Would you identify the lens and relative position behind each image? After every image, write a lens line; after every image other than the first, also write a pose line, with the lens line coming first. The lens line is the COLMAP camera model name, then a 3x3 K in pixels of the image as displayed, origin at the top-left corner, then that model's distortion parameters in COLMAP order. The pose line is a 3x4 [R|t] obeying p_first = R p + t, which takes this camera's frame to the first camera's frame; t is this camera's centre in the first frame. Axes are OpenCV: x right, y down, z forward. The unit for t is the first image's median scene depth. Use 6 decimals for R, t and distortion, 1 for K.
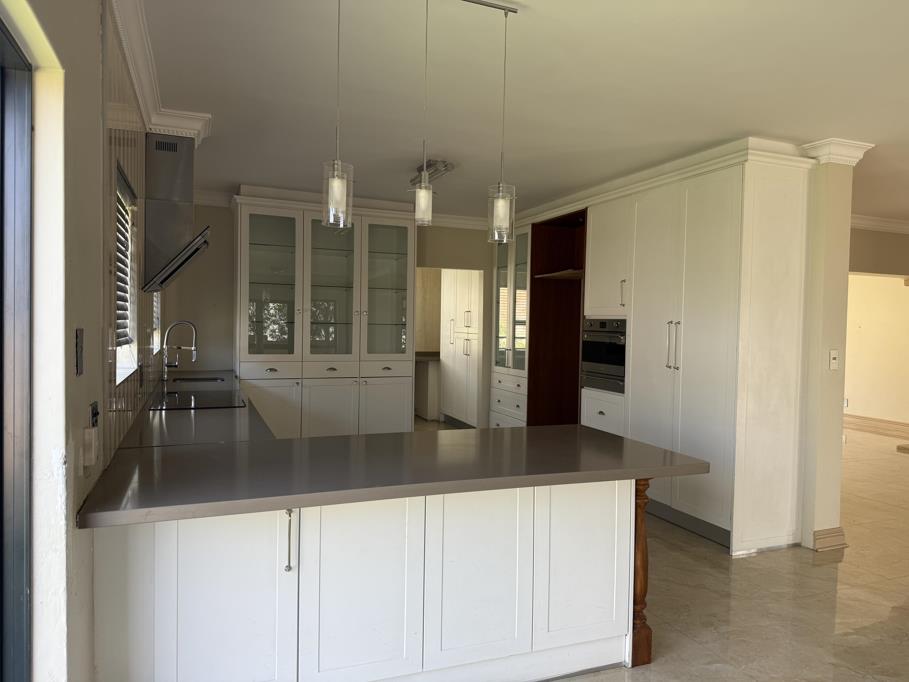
lens RADIAL K [[639.7, 0, 454.5], [0, 639.7, 341.0], [0, 0, 1]] dist [0.075420, 0.000564]
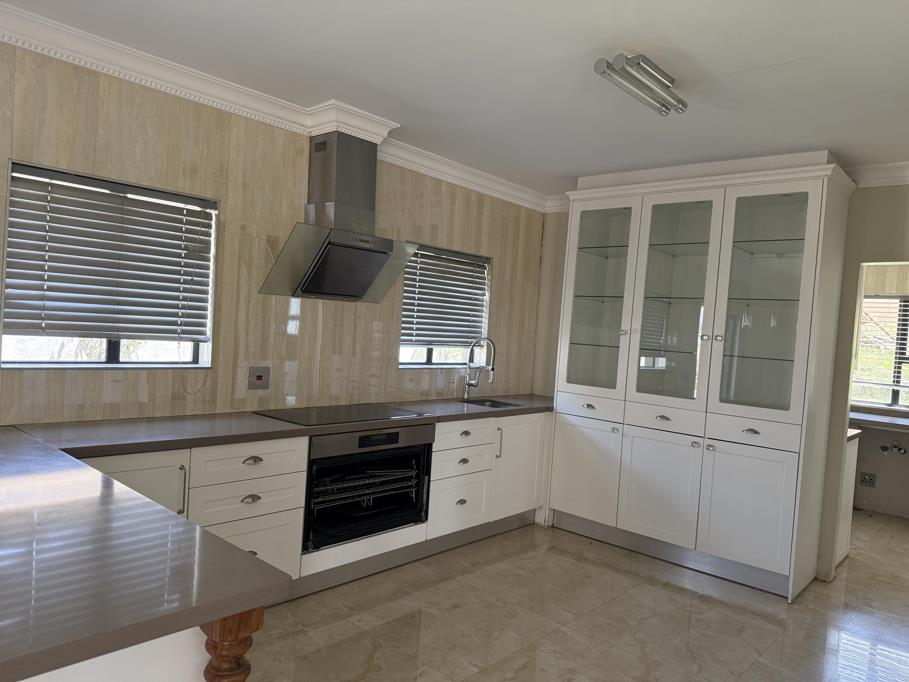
lens RADIAL K [[639.7, 0, 454.5], [0, 639.7, 341.0], [0, 0, 1]] dist [0.075420, 0.000564]
pose [[0.429061, 0.031707, -0.902719, 0.327101], [-0.087991, 0.996098, -0.006835, -0.013421], [0.898980, 0.082364, 0.430177, 0.483827]]
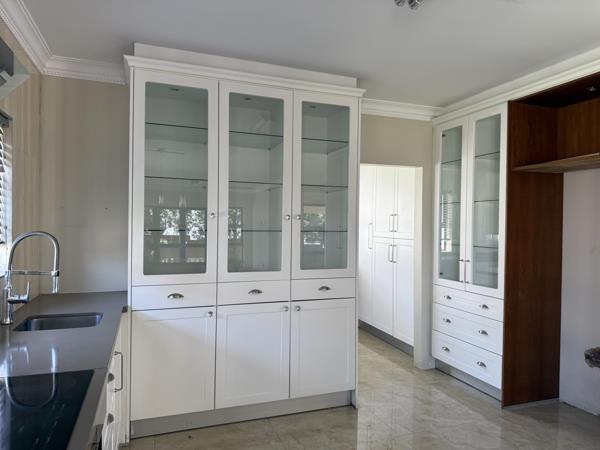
lens RADIAL K [[423.1, 0, 300.0], [0, 423.1, 225.0], [0, 0, 1]] dist [0.050007, -0.073172]
pose [[0.999249, -0.005761, -0.038307, -0.117196], [0.004795, 0.999669, -0.025262, -0.021420], [0.038440, 0.025059, 0.998947, 0.492683]]
